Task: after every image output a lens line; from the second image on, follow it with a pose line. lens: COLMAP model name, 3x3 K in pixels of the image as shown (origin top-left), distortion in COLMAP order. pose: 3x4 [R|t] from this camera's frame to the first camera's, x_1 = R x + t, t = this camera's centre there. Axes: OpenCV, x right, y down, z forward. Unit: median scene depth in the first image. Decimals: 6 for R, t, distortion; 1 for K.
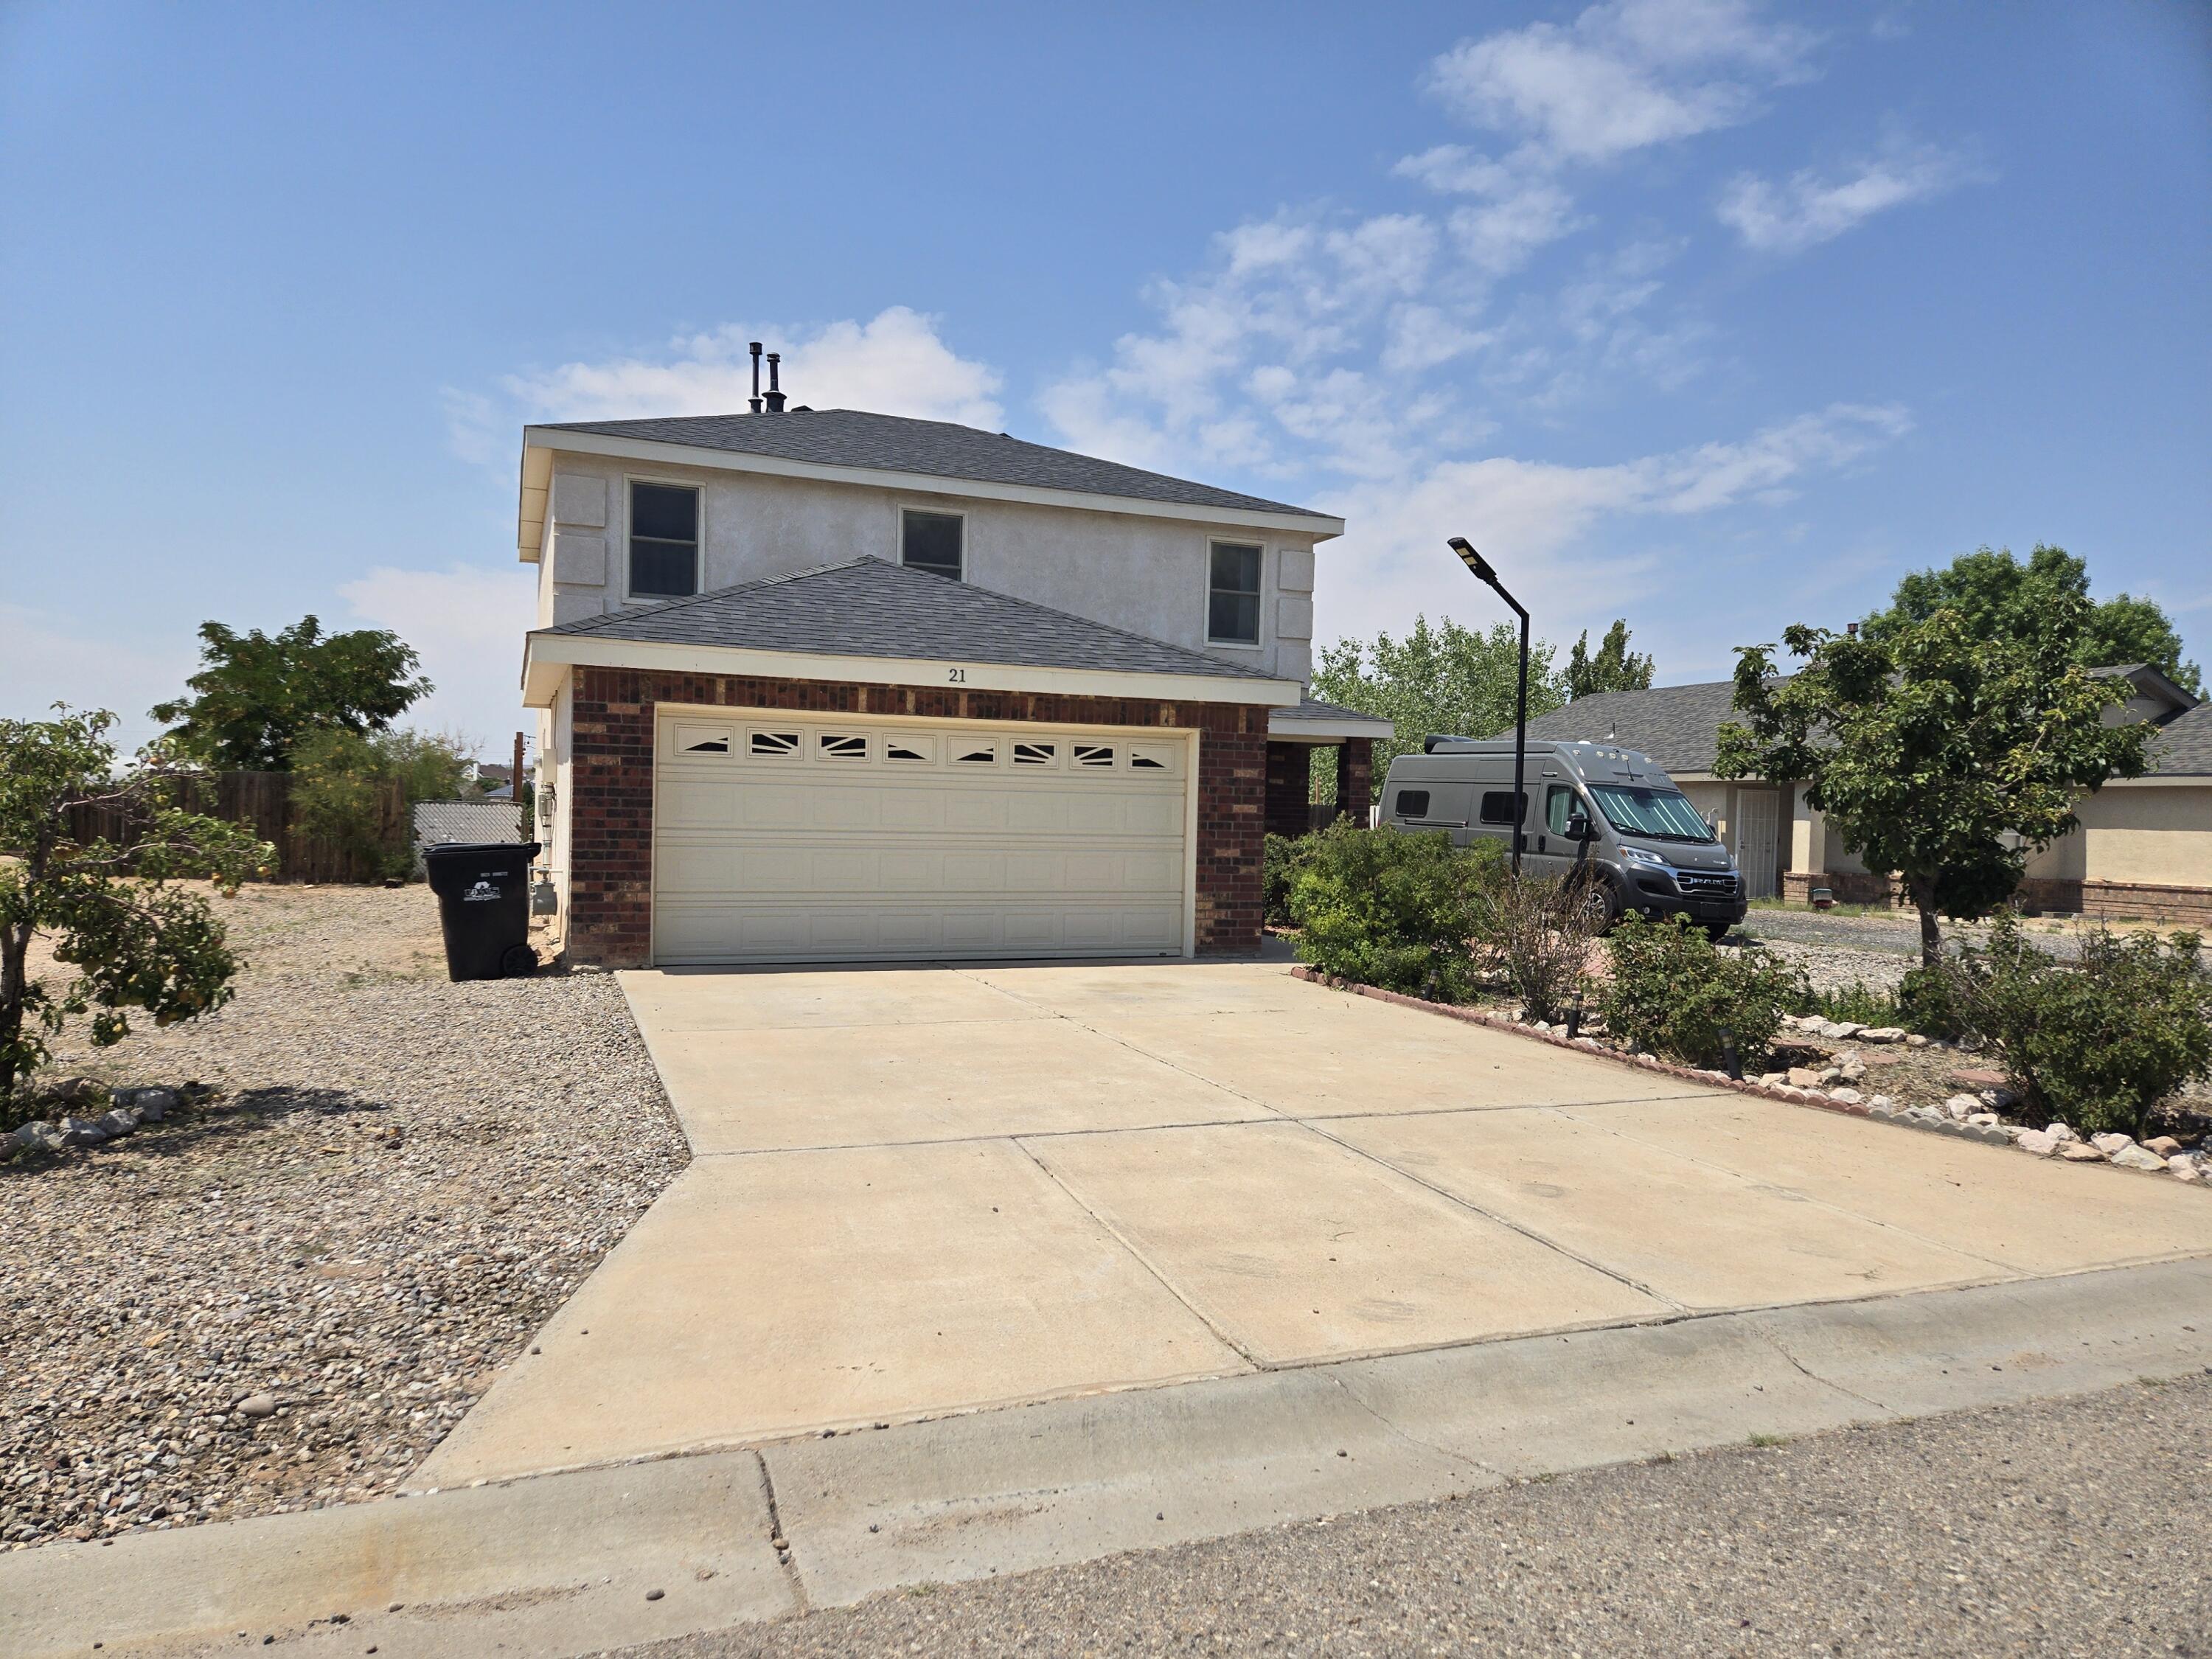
lens RADIAL K [[1482.0, 0, 1050.3], [0, 1482.0, 848.5], [0, 0, 1]] dist [0.086608, -0.069752]
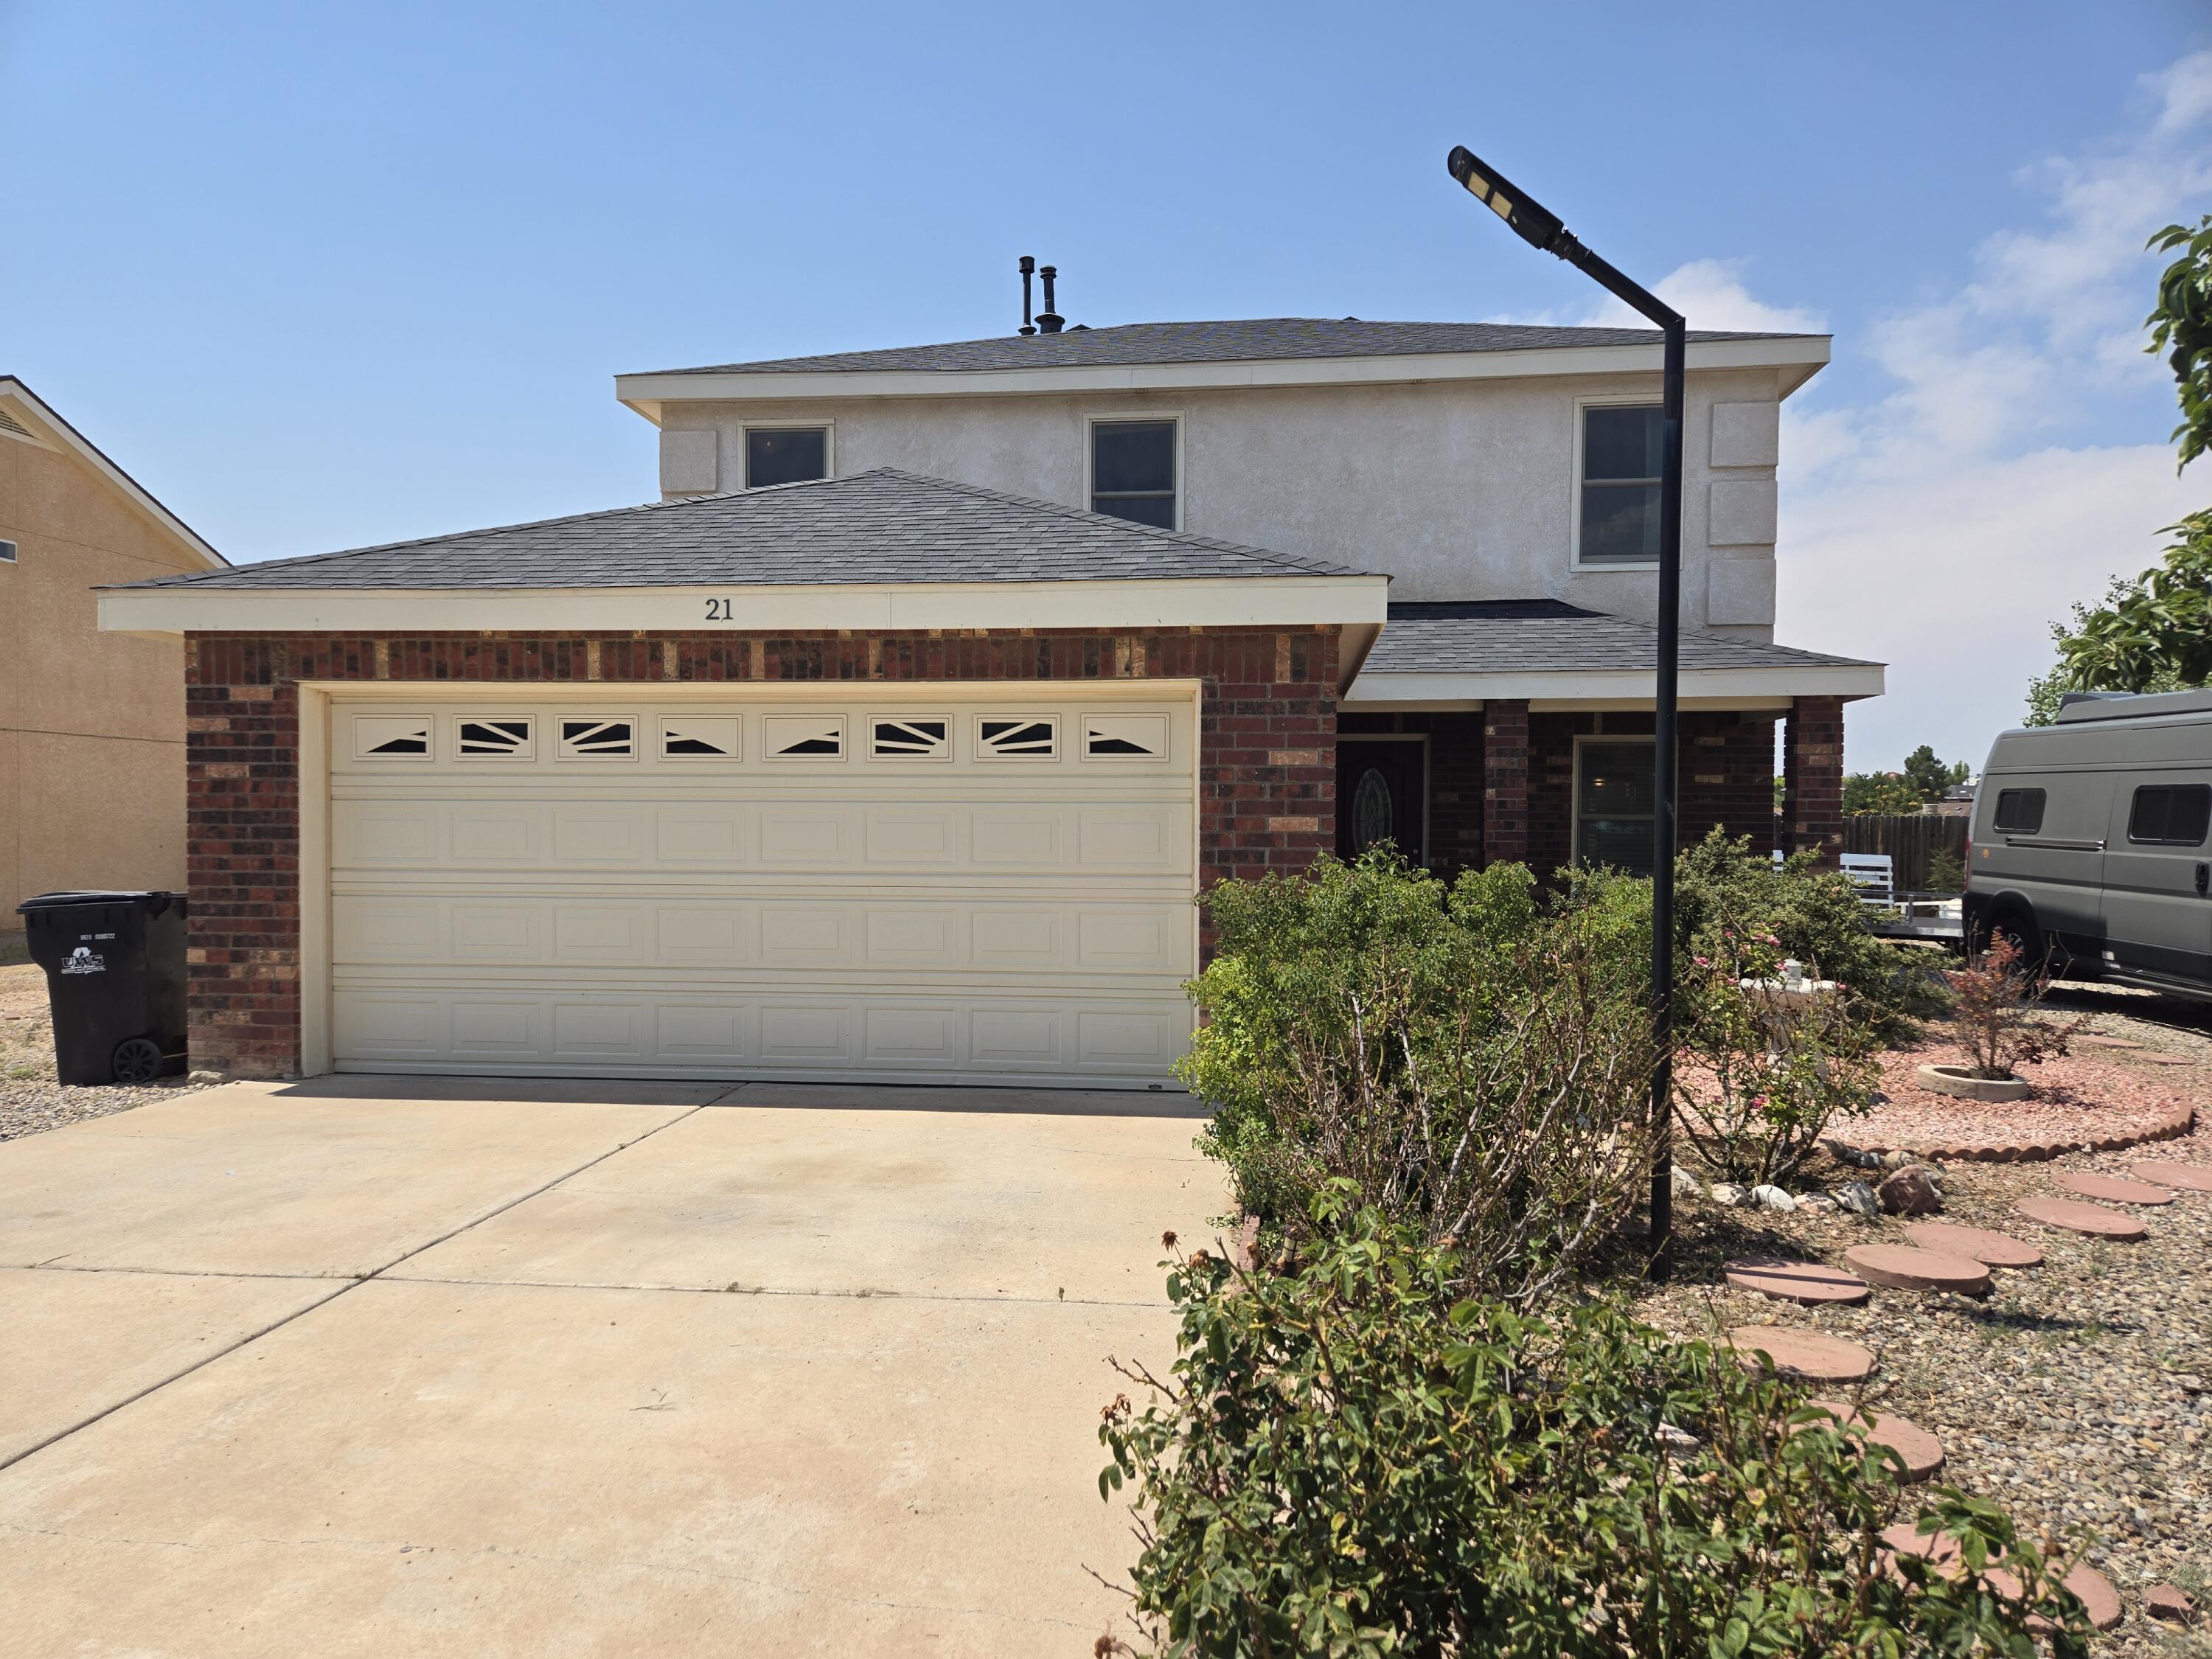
lens RADIAL K [[1455.6, 0, 1089.1], [0, 1455.6, 858.1], [0, 0, 1]] dist [0.075196, -0.058200]
pose [[0.883670, -0.008606, -0.468032, 0.345699], [0.003008, 0.999915, -0.012707, -0.008992], [0.468101, 0.009821, 0.883620, 0.556410]]
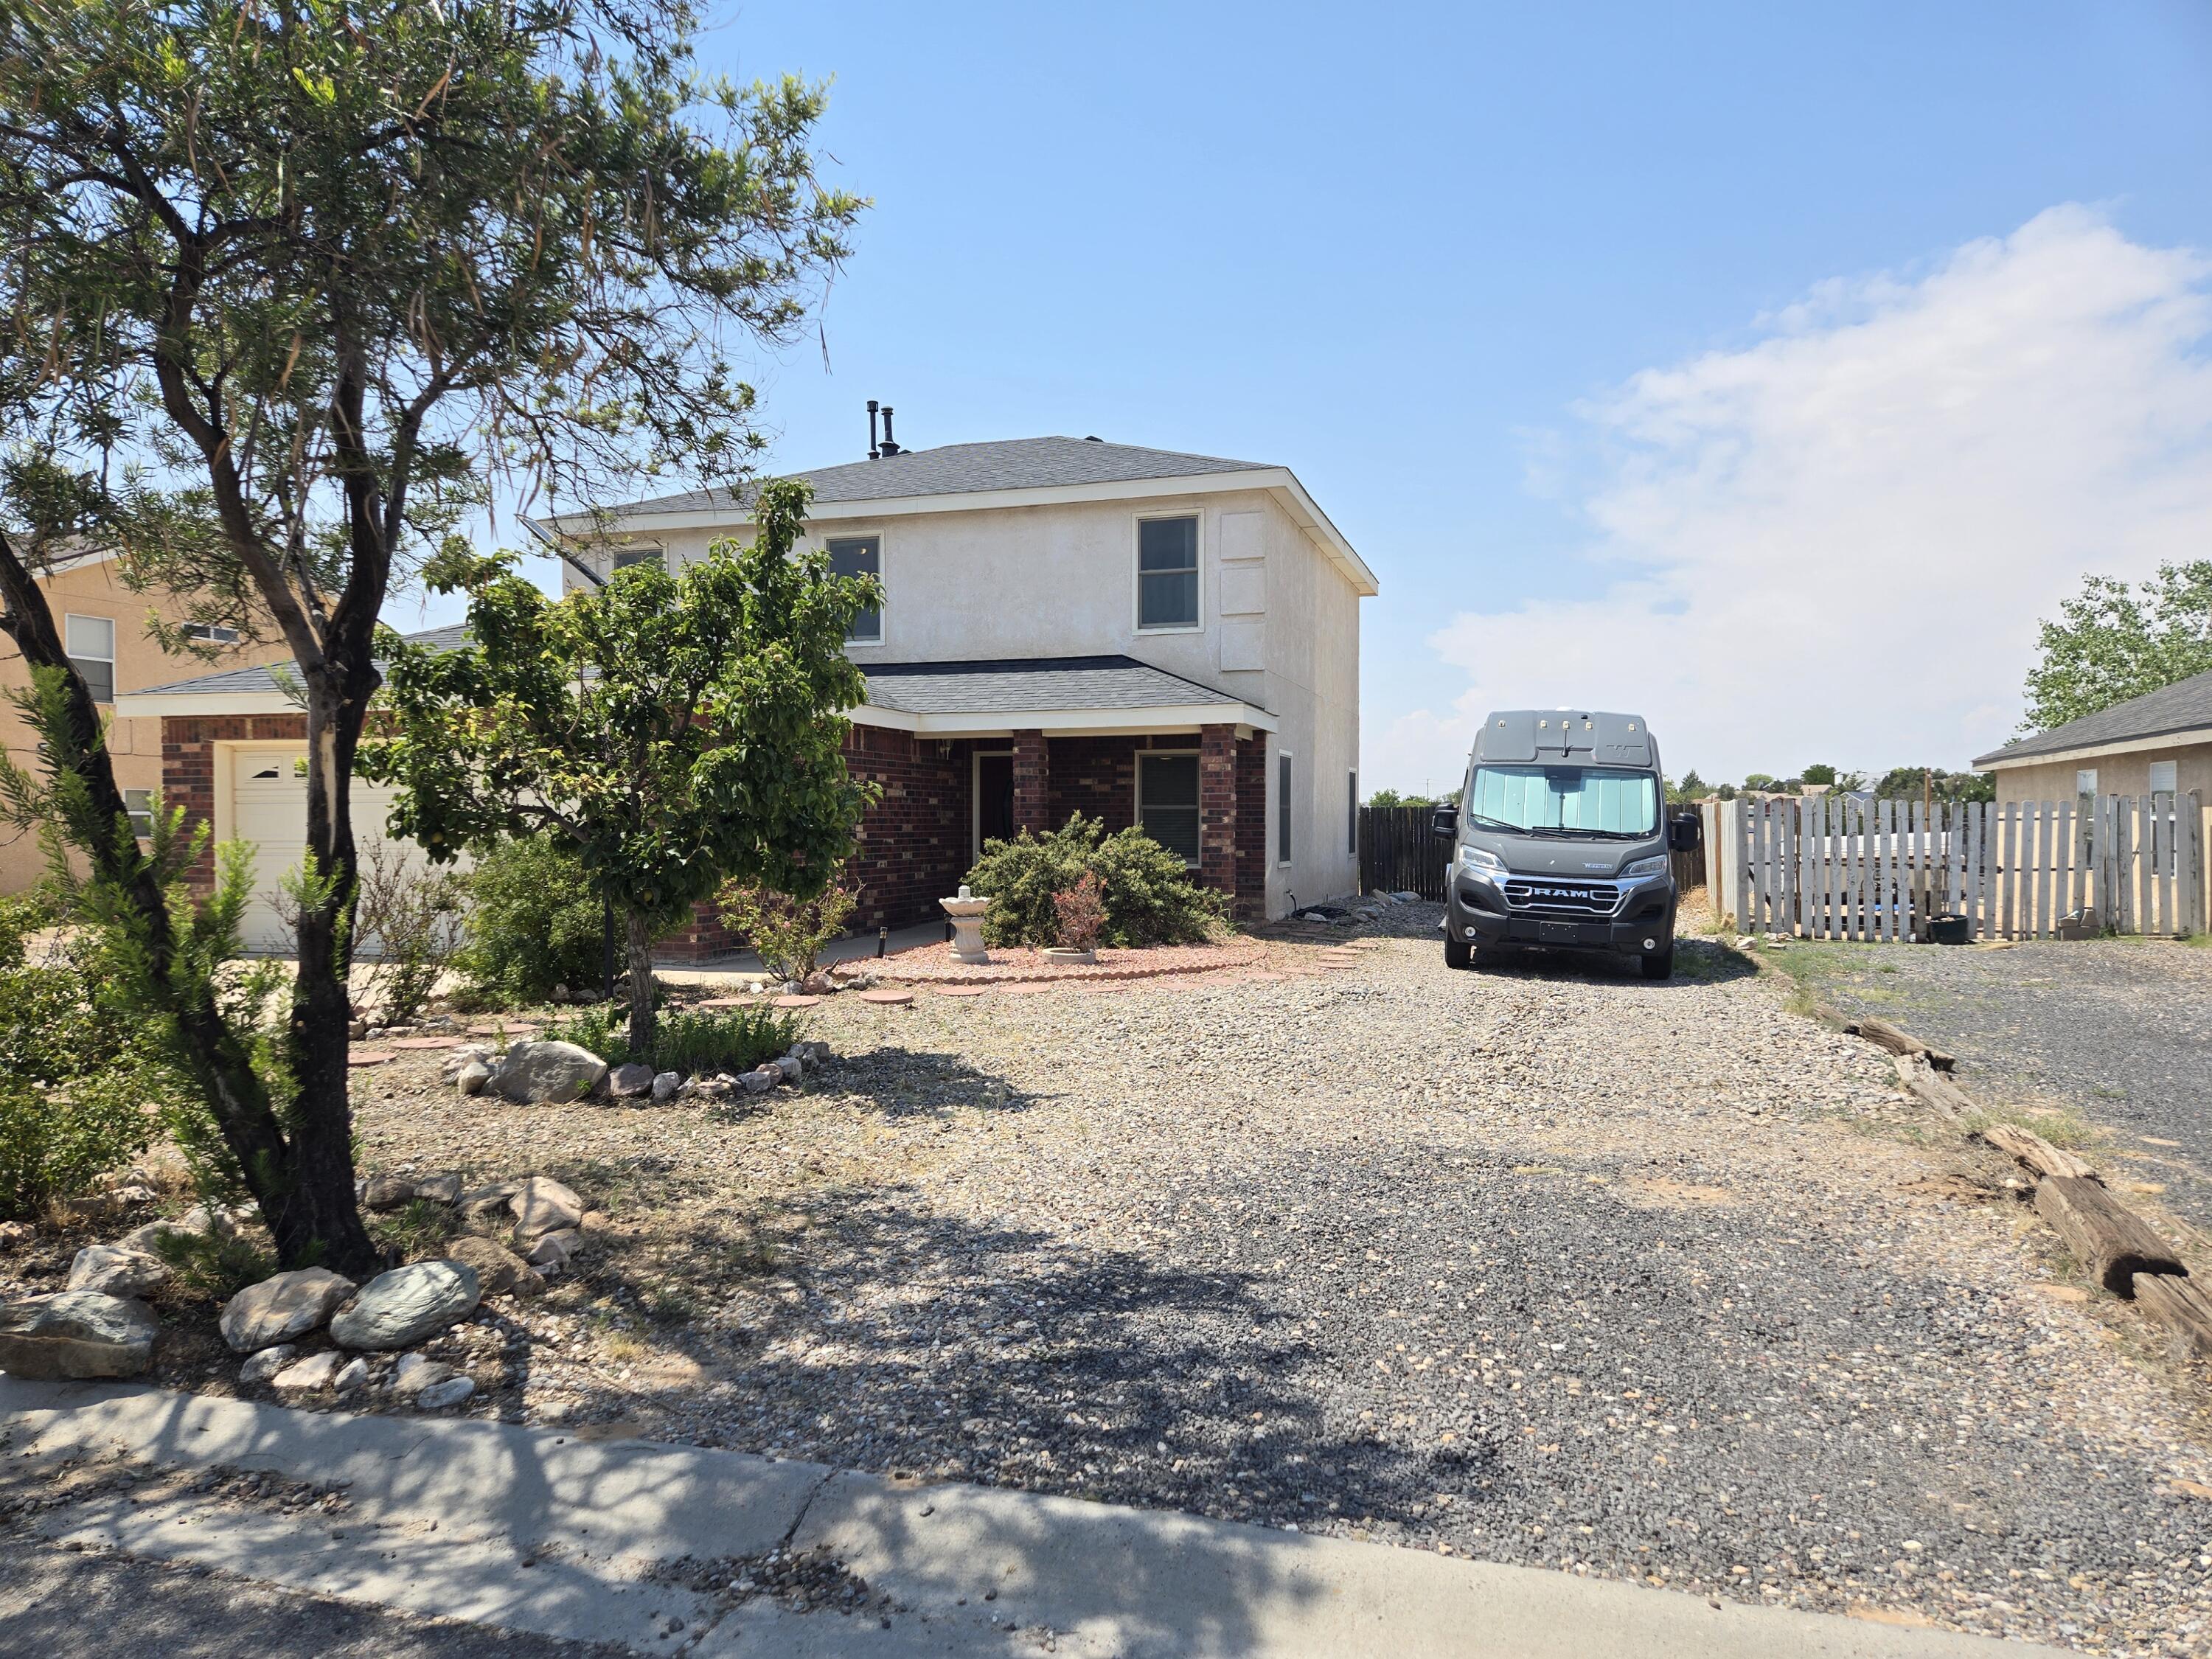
lens RADIAL K [[1490.0, 0, 1109.9], [0, 1490.0, 834.9], [0, 0, 1]] dist [0.214186, -0.217351]
pose [[0.764253, -0.022301, -0.644531, 1.101805], [0.004928, 0.999575, -0.028742, 0.020743], [0.644897, 0.018790, 0.764038, 0.469080]]
